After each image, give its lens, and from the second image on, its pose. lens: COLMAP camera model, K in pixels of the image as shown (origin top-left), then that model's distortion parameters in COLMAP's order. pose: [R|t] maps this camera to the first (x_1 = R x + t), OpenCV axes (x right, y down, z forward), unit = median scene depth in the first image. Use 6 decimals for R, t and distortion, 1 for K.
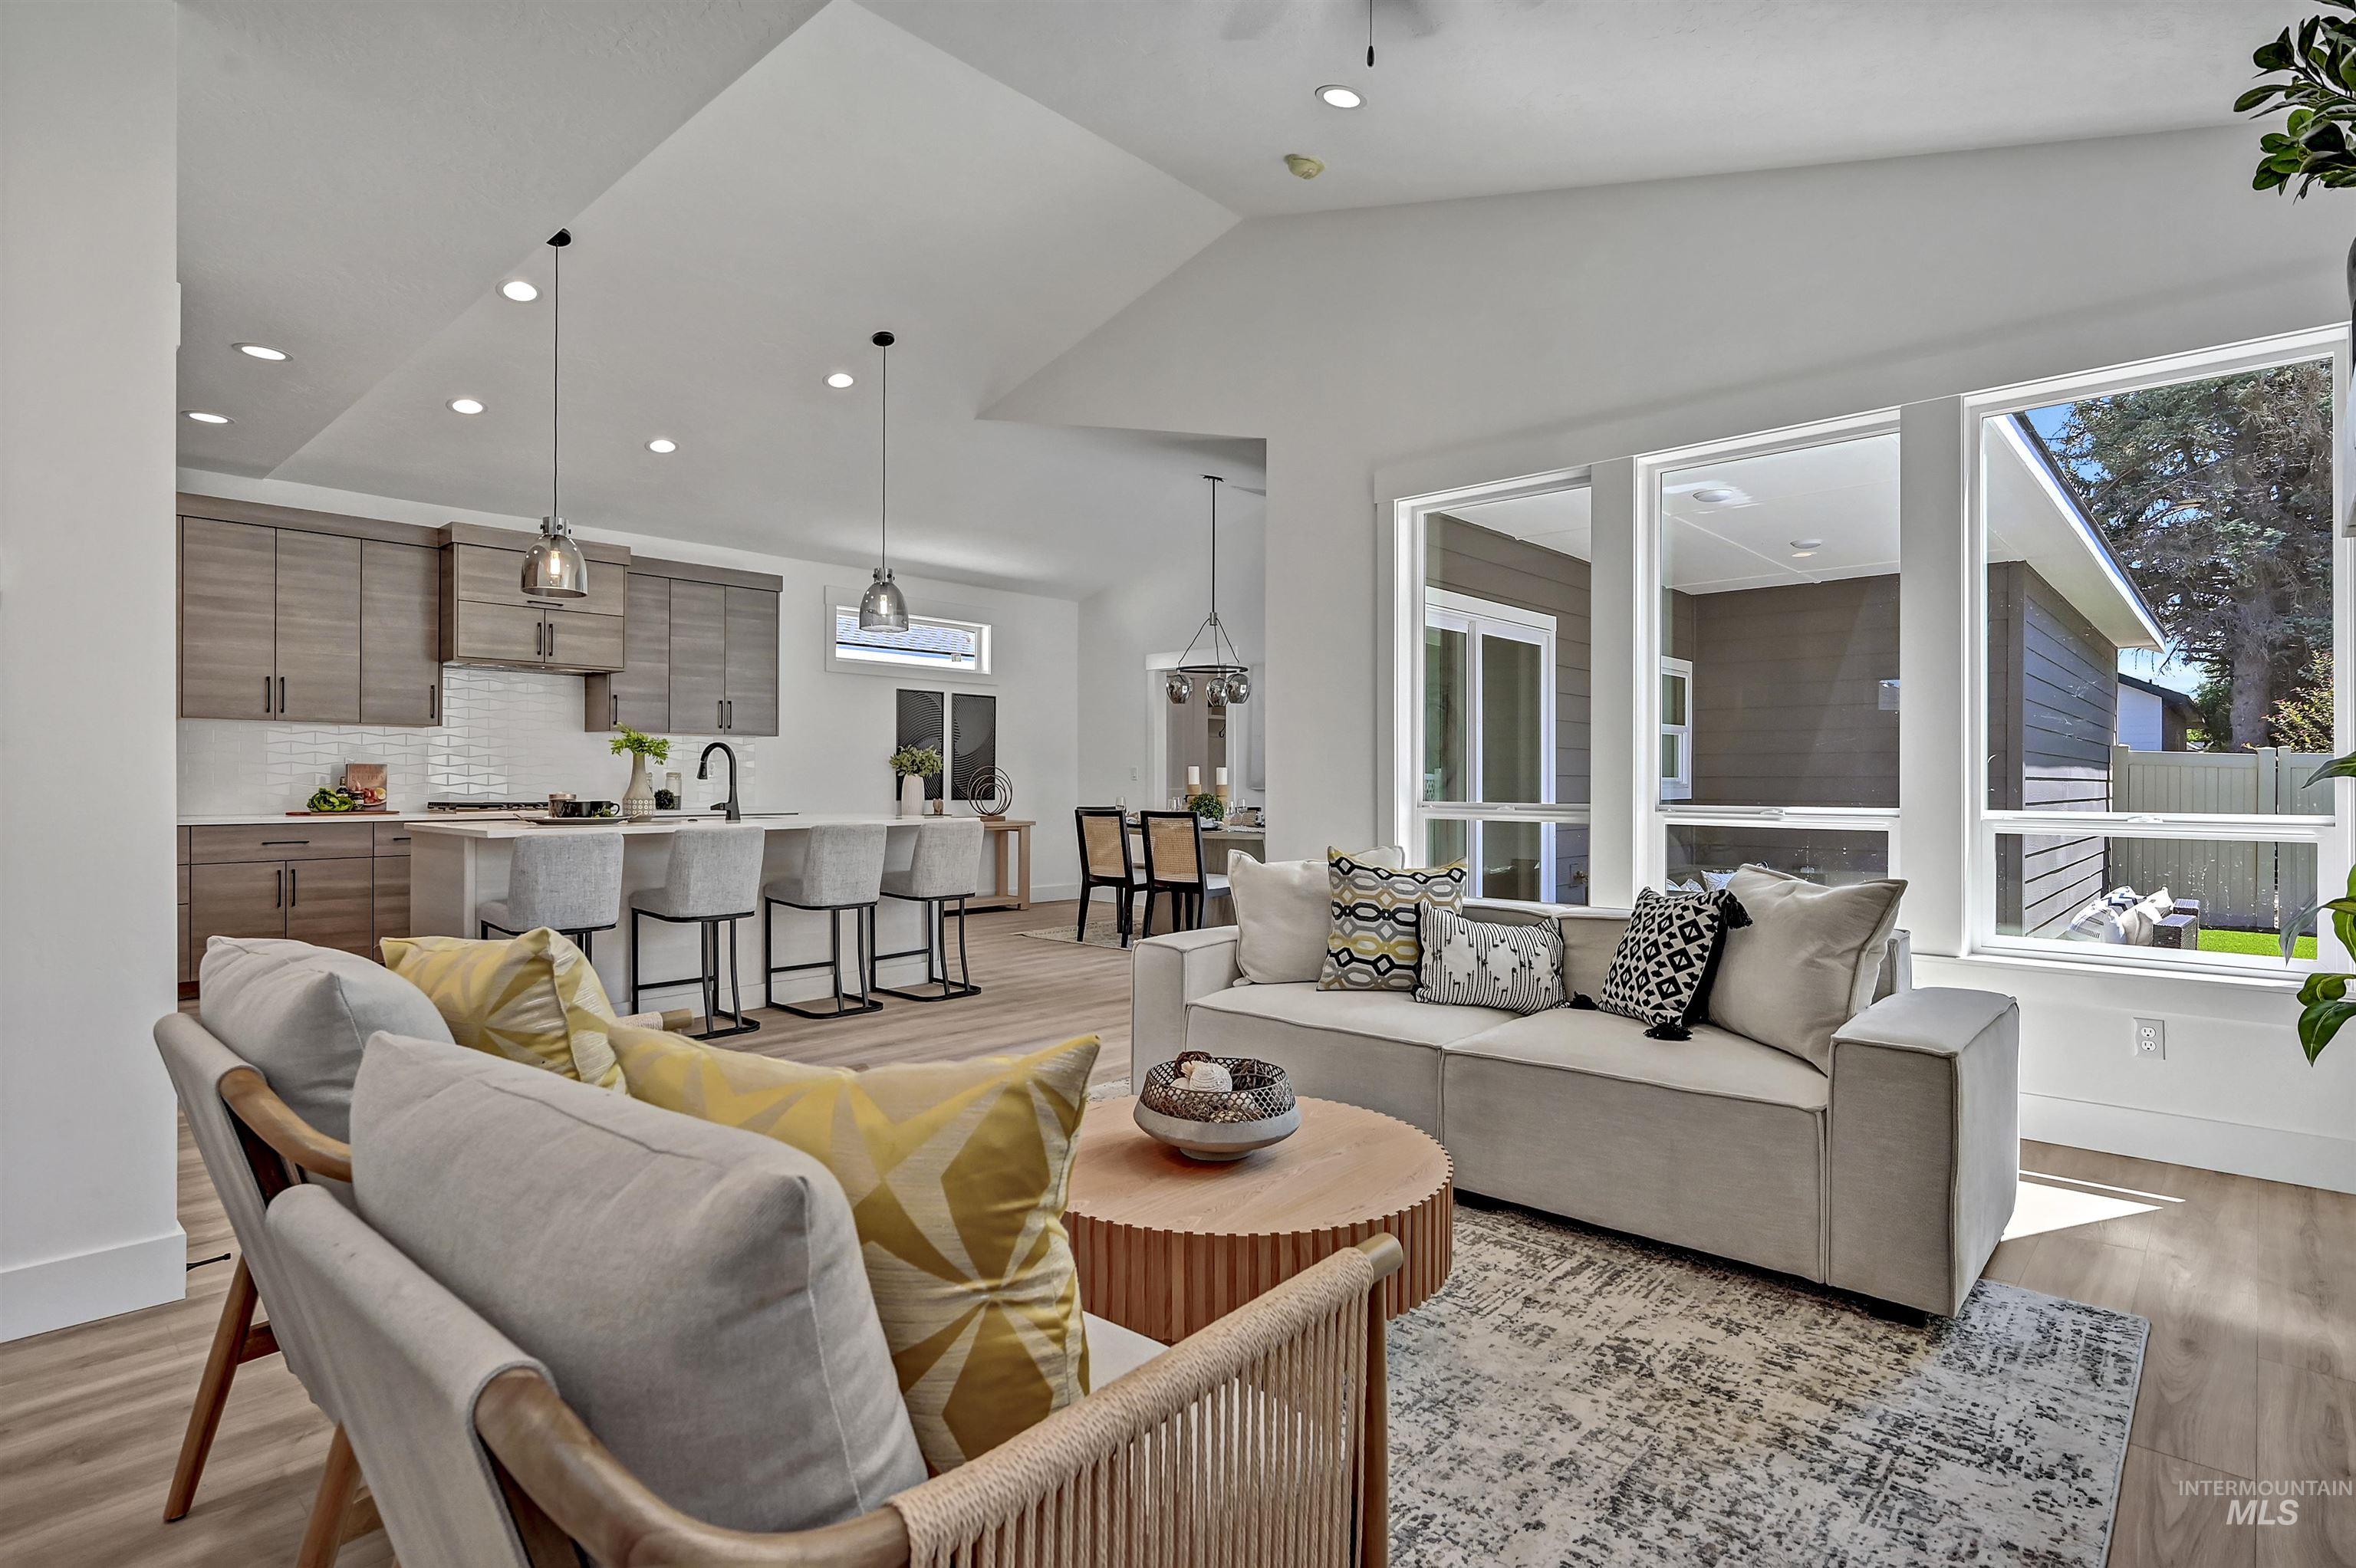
lens RADIAL K [[1180.2, 0, 1165.1], [0, 1180.2, 776.8], [0, 0, 1]] dist [0.001368, -0.000065]
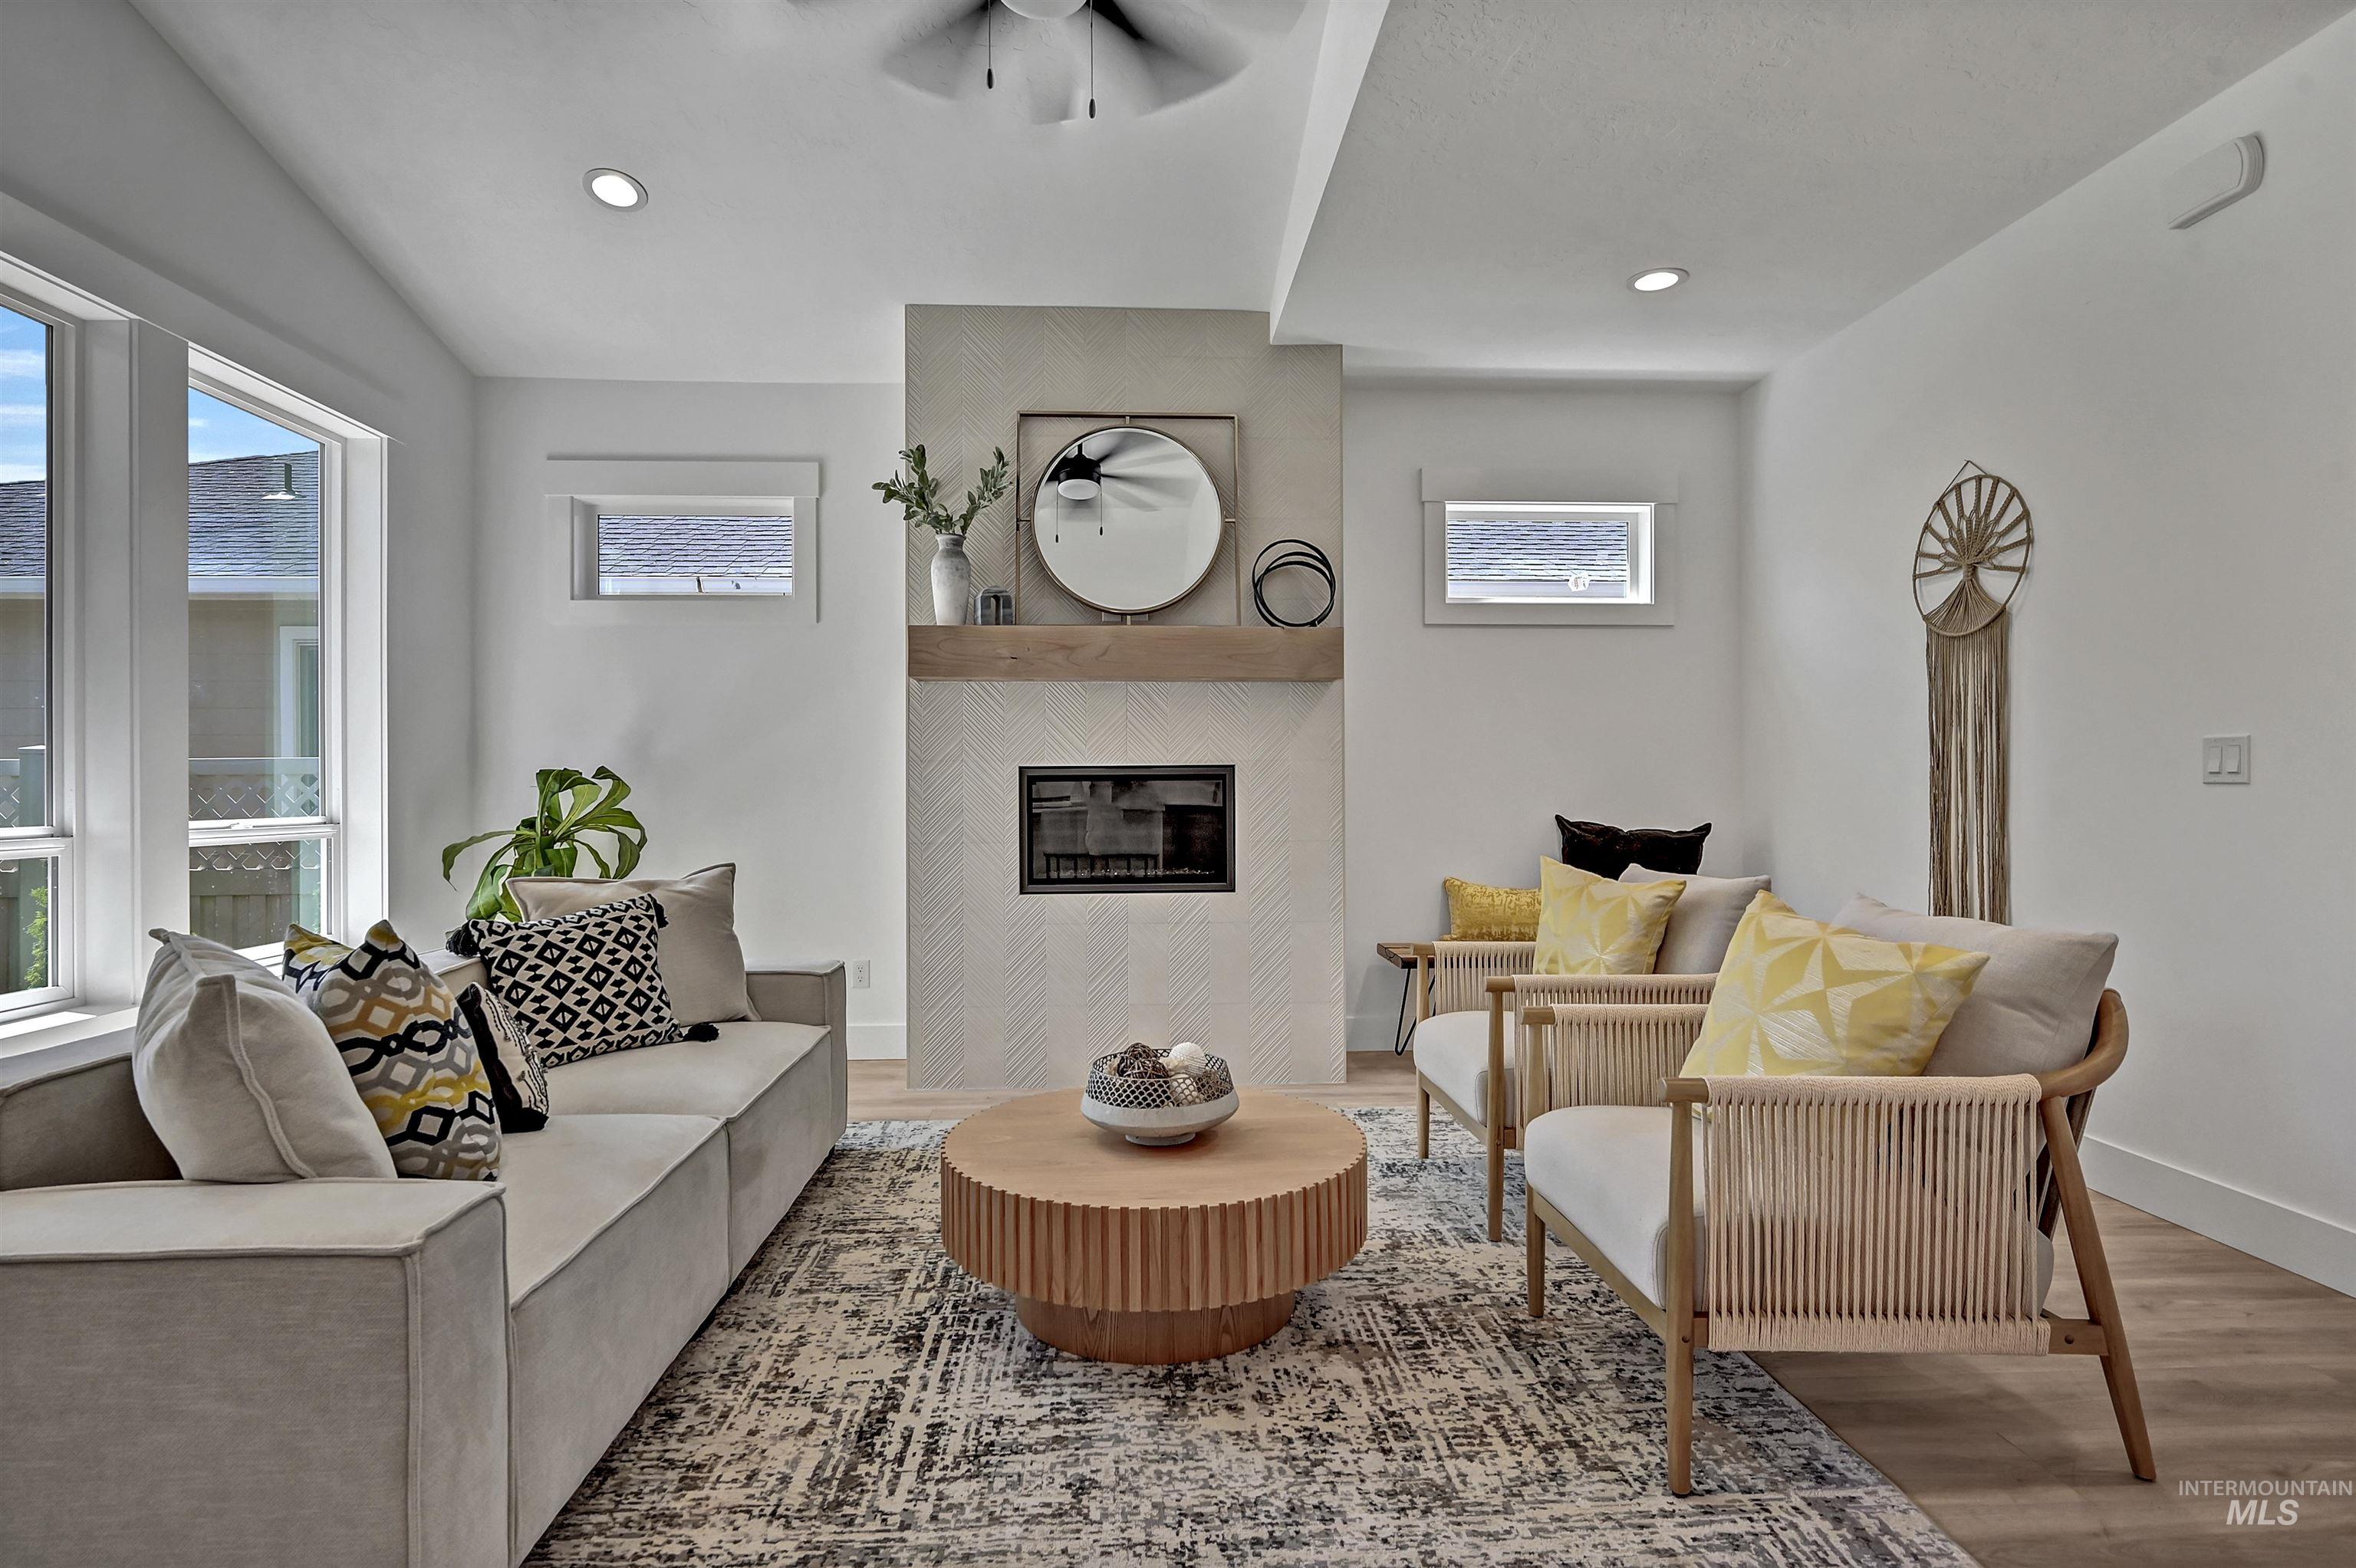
lens RADIAL K [[1180.2, 0, 1165.1], [0, 1180.2, 776.8], [0, 0, 1]] dist [0.001368, -0.000065]
pose [[-0.715114, 0.005416, 0.698987, -0.250368], [-0.000437, 0.999966, -0.008195, 0.001046], [-0.699007, -0.006166, -0.715088, 0.628431]]
